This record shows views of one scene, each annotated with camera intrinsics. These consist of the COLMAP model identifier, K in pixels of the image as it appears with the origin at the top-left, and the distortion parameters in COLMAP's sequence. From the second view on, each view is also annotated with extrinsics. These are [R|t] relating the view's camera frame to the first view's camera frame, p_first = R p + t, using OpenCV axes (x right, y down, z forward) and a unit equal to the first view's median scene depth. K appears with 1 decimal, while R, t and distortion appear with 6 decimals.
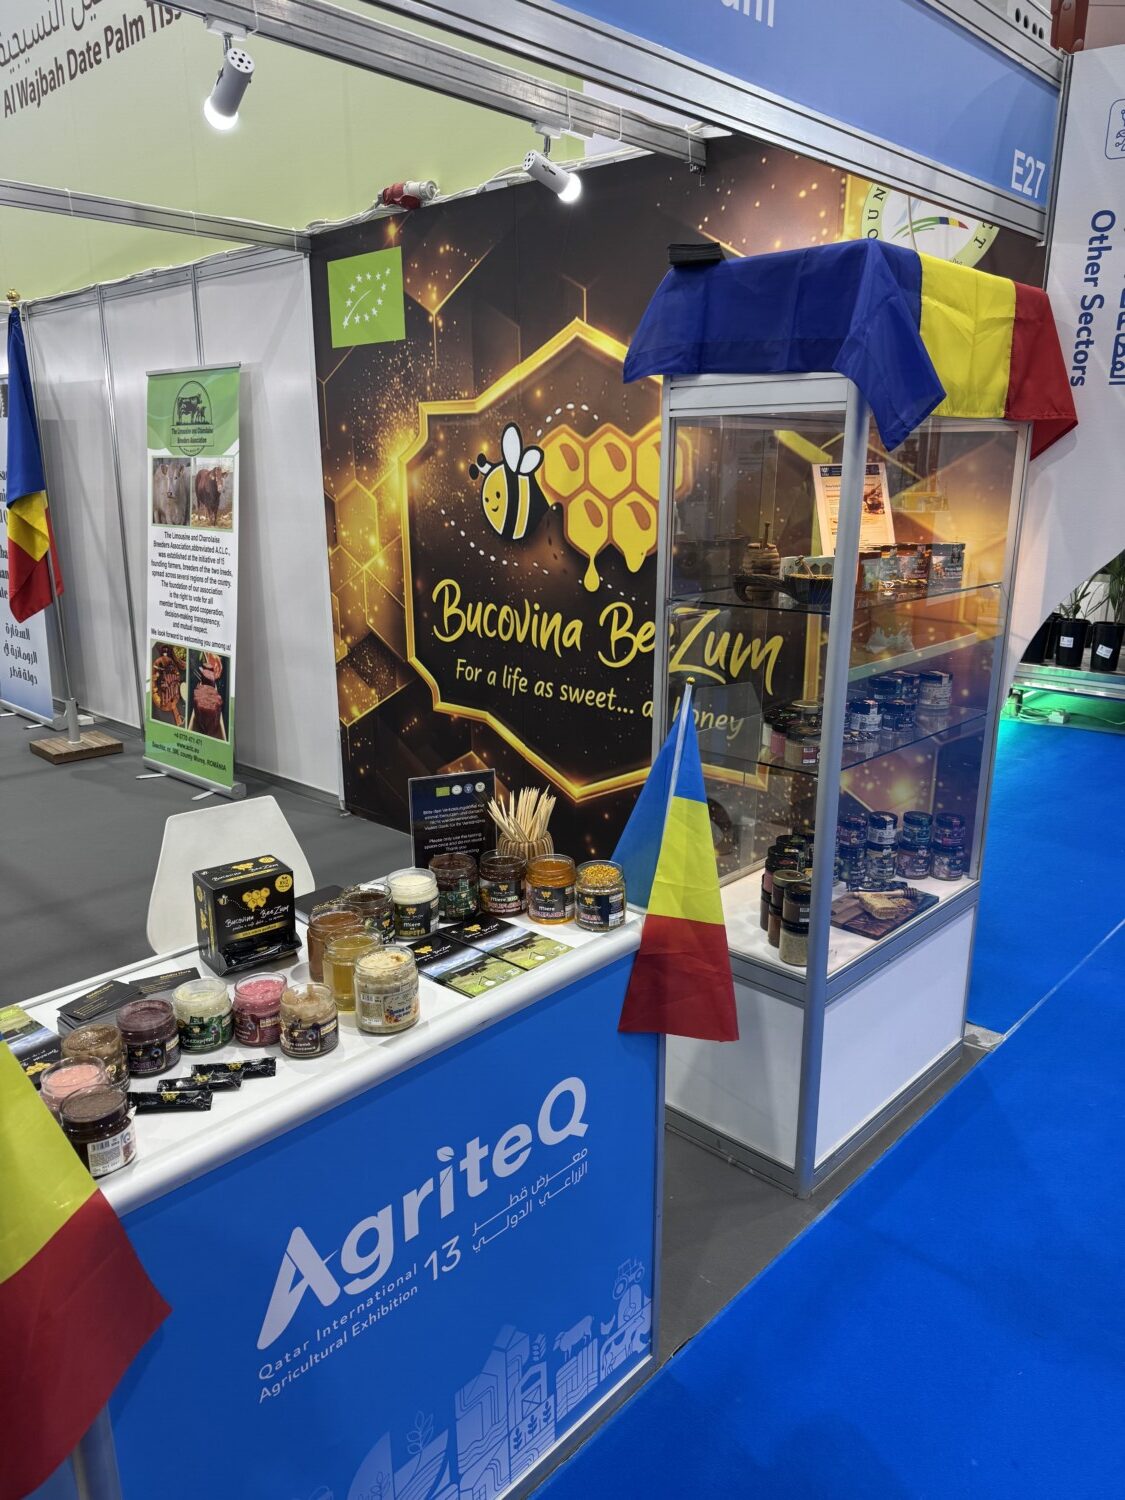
lens RADIAL K [[1046.6, 0, 561.3], [0, 1046.6, 761.2], [0, 0, 1]] dist [0.090953, -0.136769]
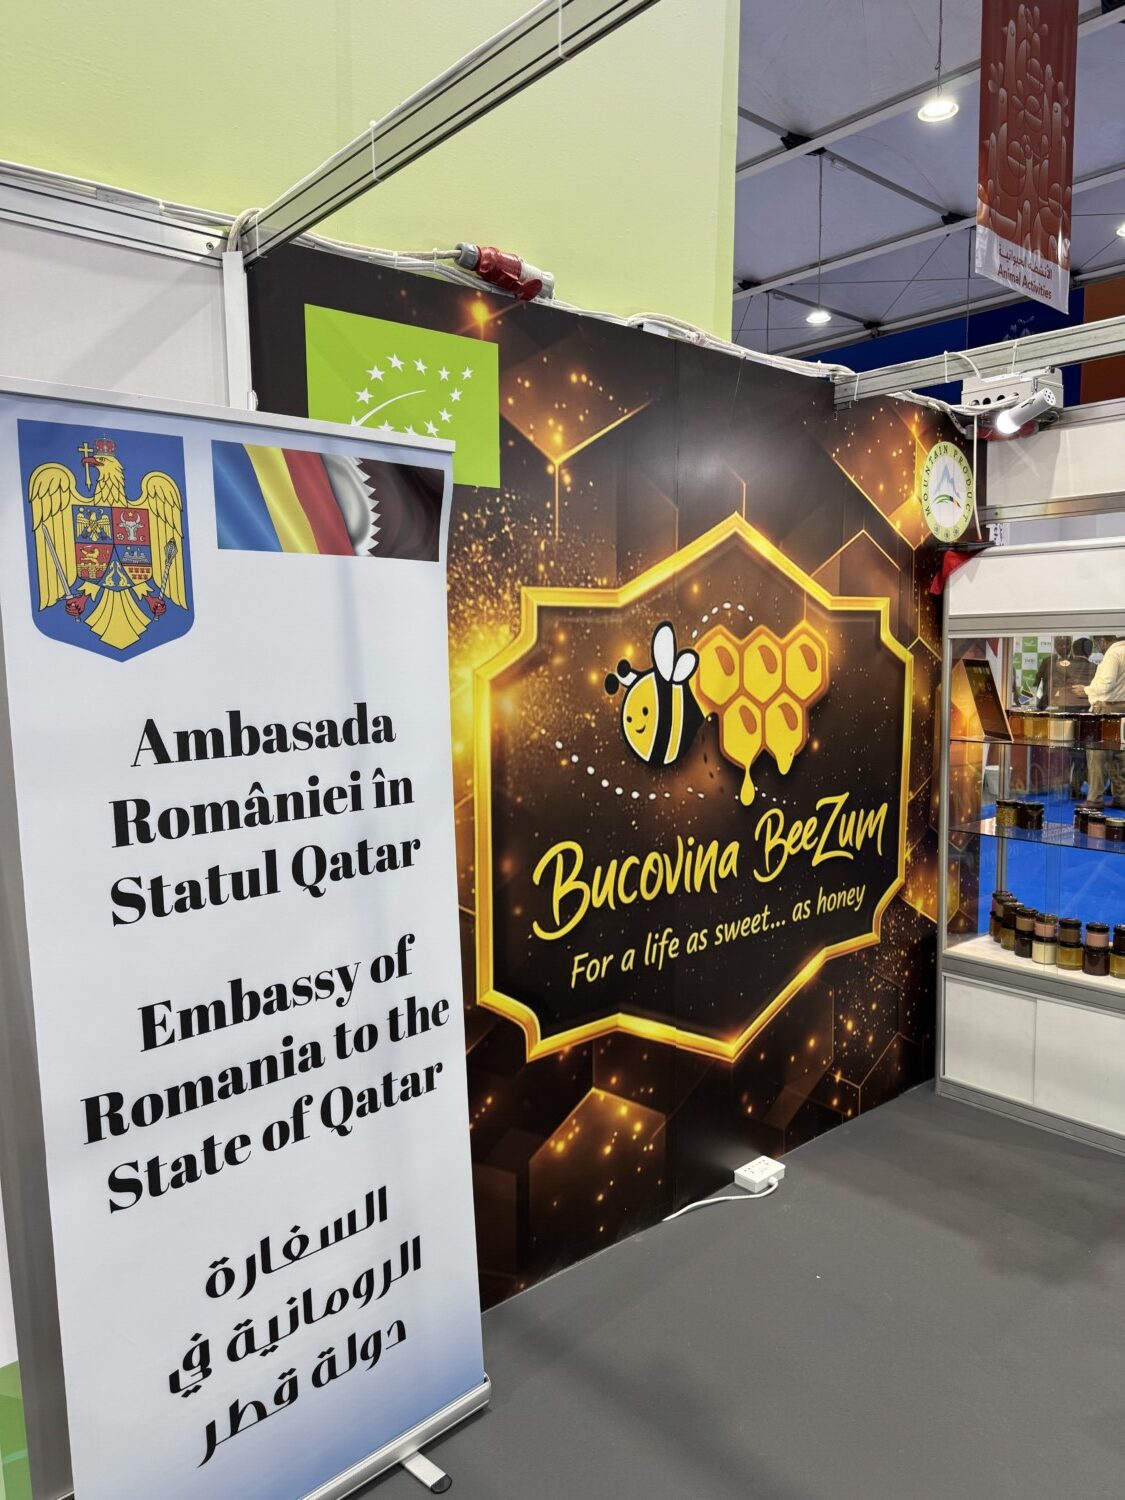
lens RADIAL K [[1063.3, 0, 562.5], [0, 1063.3, 750.0], [0, 0, 1]] dist [0.094945, -0.000554]
pose [[0.101308, -0.098251, 0.989992, -1.123830], [0.288942, 0.955122, 0.065222, -0.400329], [-0.951971, 0.279443, 0.125150, 1.321473]]
